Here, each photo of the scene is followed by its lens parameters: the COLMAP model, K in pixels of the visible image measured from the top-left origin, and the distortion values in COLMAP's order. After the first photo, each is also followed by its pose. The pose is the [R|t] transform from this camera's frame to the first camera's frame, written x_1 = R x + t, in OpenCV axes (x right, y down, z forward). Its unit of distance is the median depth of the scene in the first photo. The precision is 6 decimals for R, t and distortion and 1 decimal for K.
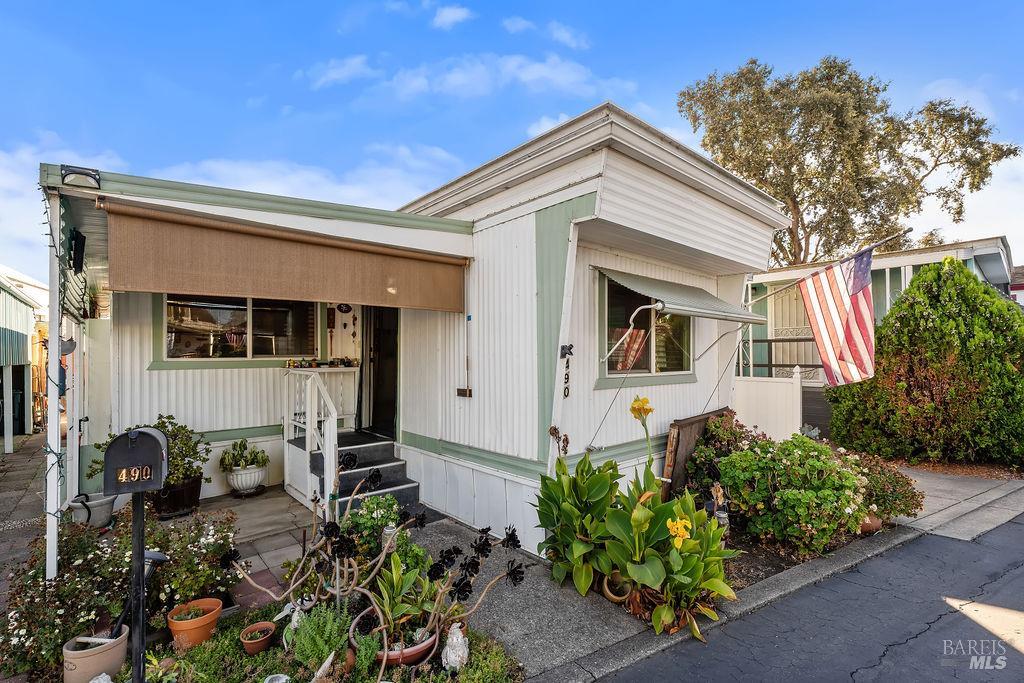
lens RADIAL K [[465.7, 0, 508.9], [0, 465.7, 352.0], [0, 0, 1]] dist [-0.000510, 0.000184]
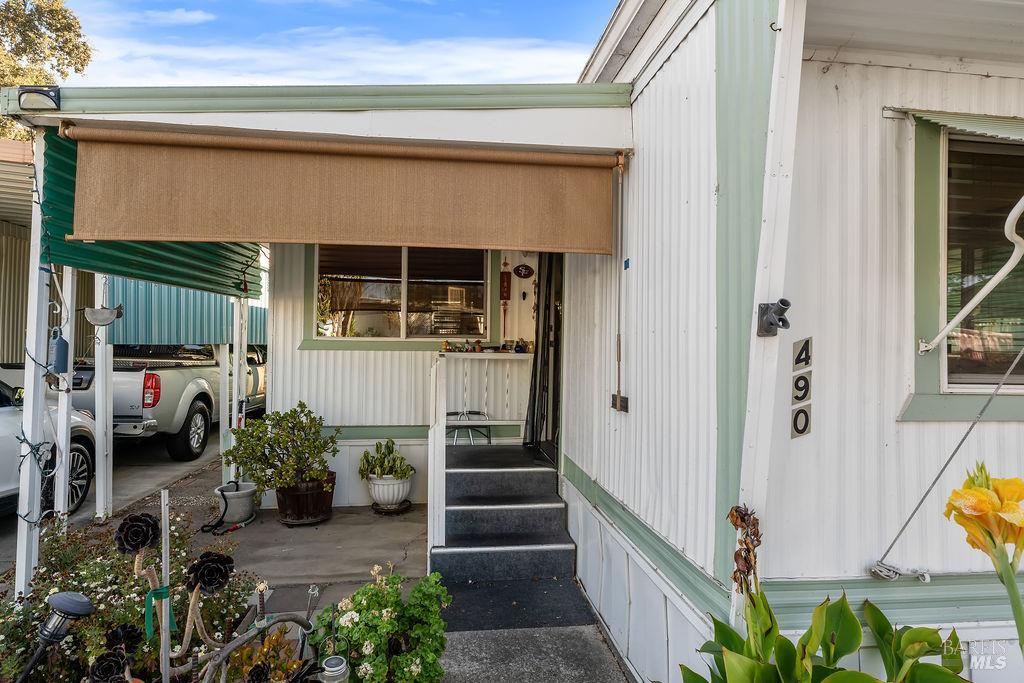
lens RADIAL K [[556.1, 0, 508.5], [0, 556.1, 330.0], [0, 0, 1]] dist [-0.004095, 0.000033]
pose [[0.827007, 0.001379, -0.562190, 0.155535], [-0.012166, 0.999807, -0.015444, 0.014066], [0.562060, 0.019611, 0.826864, 0.382845]]
